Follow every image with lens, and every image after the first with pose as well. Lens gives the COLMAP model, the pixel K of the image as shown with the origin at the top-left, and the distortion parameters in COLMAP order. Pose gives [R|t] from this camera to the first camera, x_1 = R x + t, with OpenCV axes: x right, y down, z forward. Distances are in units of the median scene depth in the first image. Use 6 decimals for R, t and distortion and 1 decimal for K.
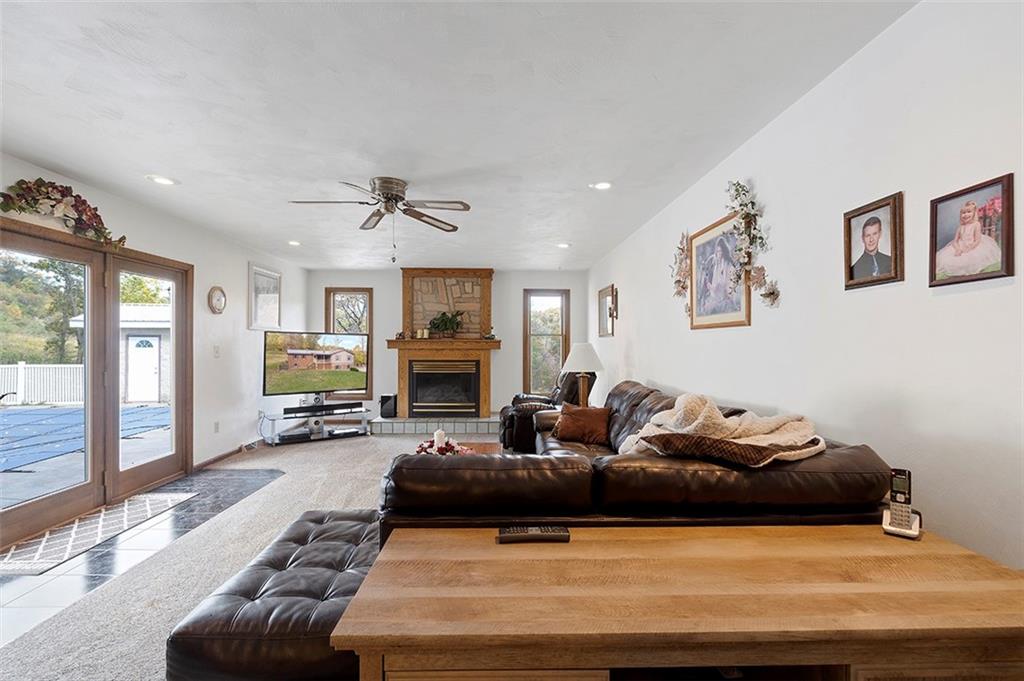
lens RADIAL K [[472.2, 0, 512.2], [0, 472.2, 345.8], [0, 0, 1]] dist [0.000643, -0.000102]
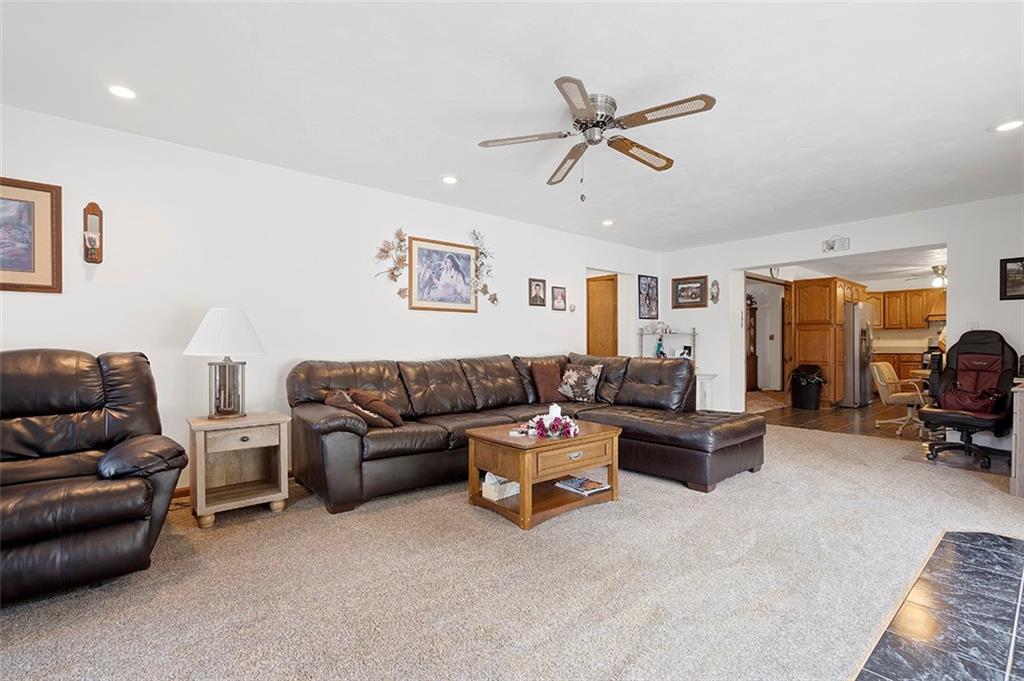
lens RADIAL K [[472.2, 0, 512.2], [0, 472.2, 345.8], [0, 0, 1]] dist [0.000643, -0.000102]
pose [[-0.638549, -0.002286, 0.769578, -1.461626], [0.006300, 0.999947, 0.008198, 0.102375], [-0.769555, 0.010083, -0.638501, 3.030146]]
